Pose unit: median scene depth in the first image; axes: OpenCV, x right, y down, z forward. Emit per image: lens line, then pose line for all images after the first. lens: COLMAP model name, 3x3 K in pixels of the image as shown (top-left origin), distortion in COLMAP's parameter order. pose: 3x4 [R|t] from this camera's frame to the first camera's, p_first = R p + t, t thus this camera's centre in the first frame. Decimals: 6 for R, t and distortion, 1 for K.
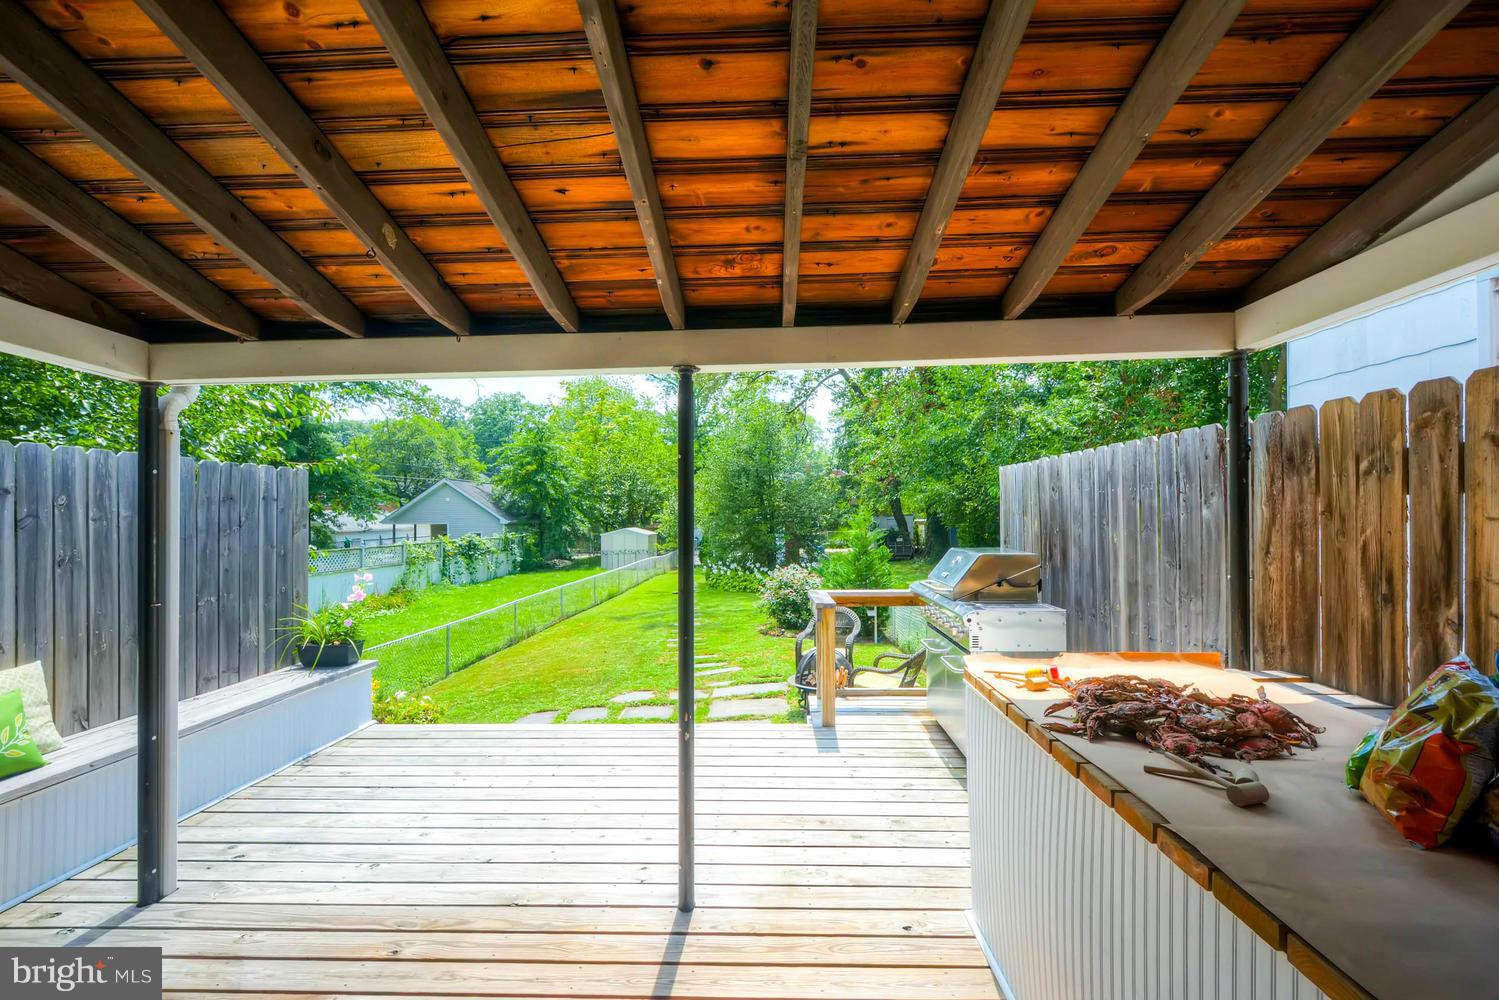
lens RADIAL K [[664.9, 0, 763.5], [0, 664.9, 504.9], [0, 0, 1]] dist [0.004533, -0.004656]
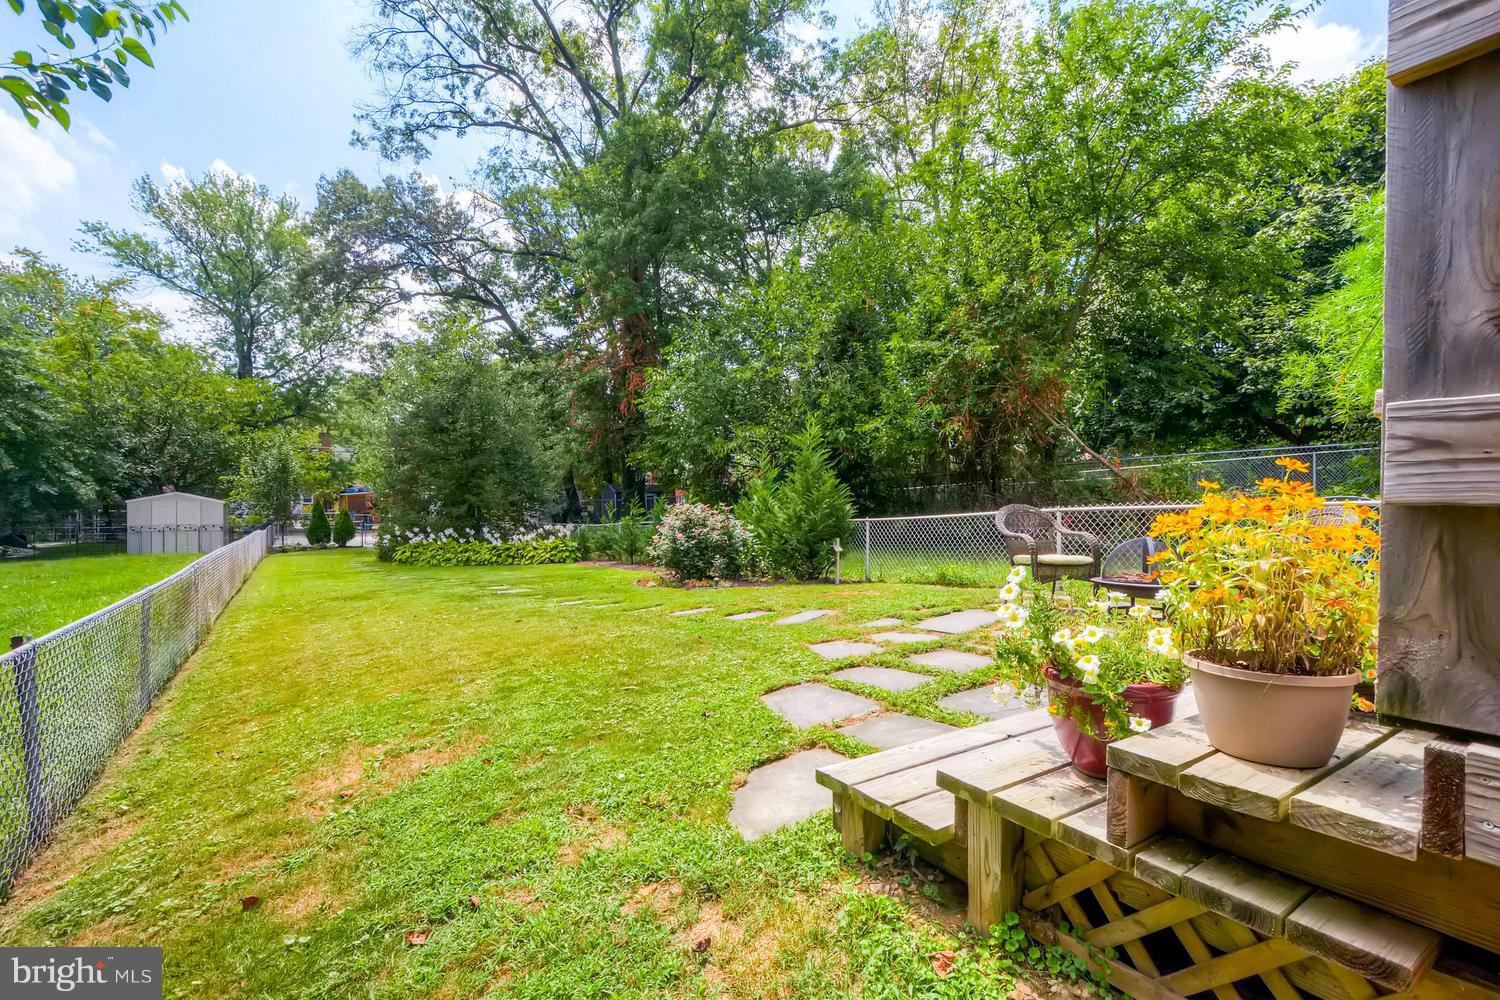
lens RADIAL K [[665.3, 0, 753.5], [0, 665.3, 516.0], [0, 0, 1]] dist [0.004533, -0.004656]
pose [[0.802320, 0.008758, 0.596830, -0.209589], [-0.018473, 0.999778, 0.010161, 0.060154], [-0.596608, -0.019178, 0.802304, 0.208561]]
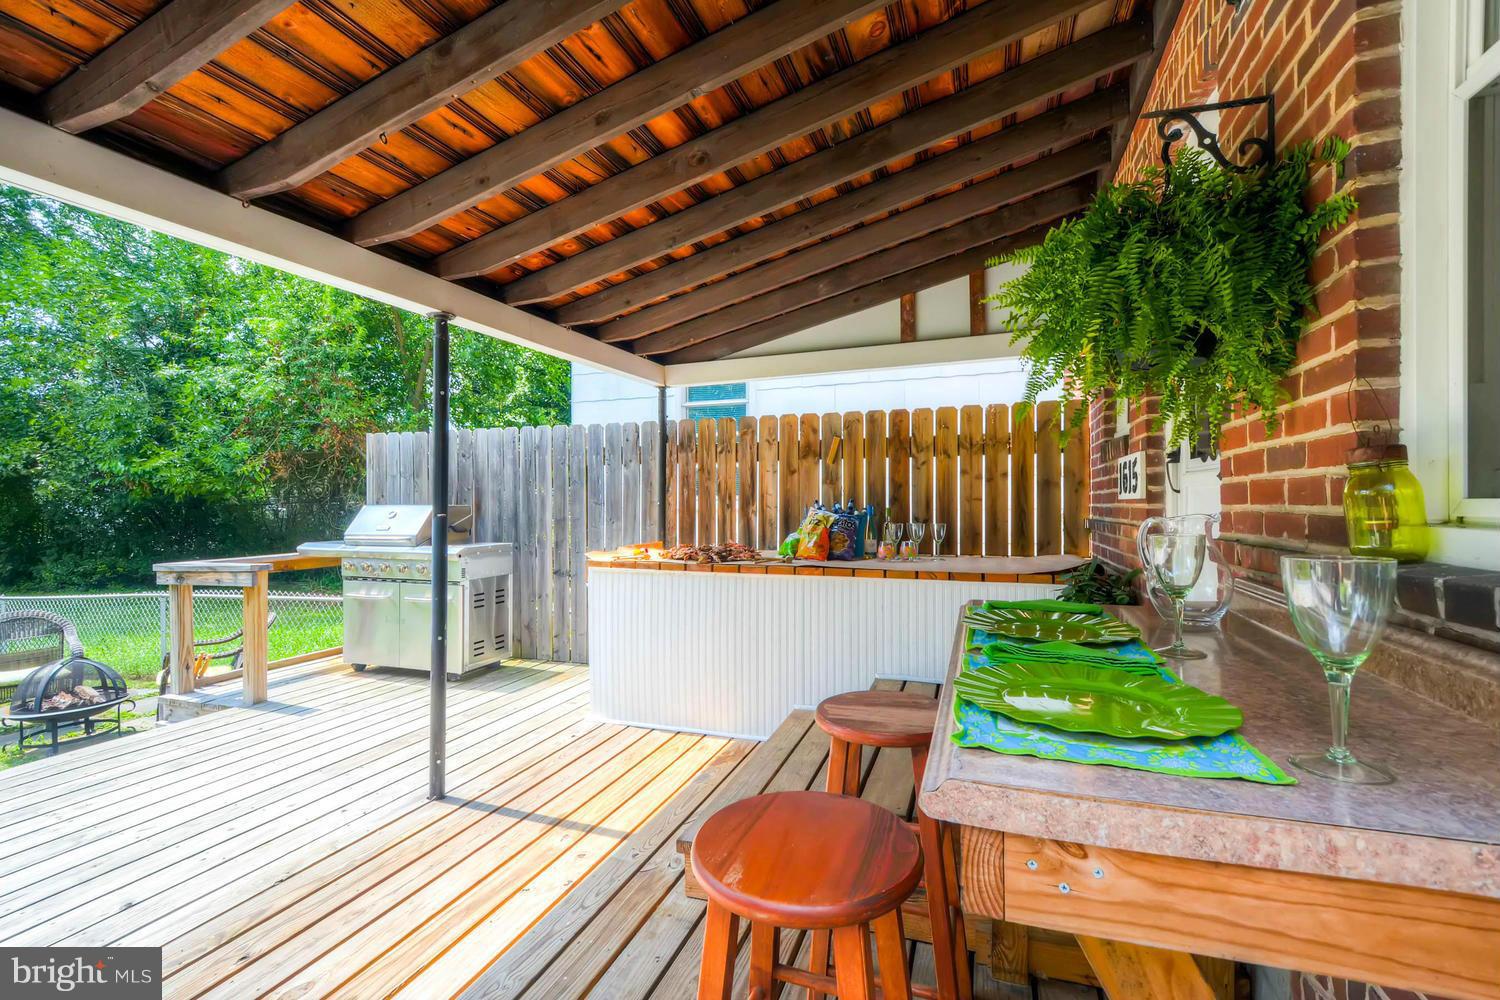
lens RADIAL K [[665.3, 0, 747.4], [0, 665.3, 496.7], [0, 0, 1]] dist [0.004533, -0.004656]
pose [[0.308710, 0.014624, 0.951044, -0.118249], [-0.010136, 0.999876, -0.012084, 0.012479], [-0.951102, -0.005910, 0.308820, 0.018951]]
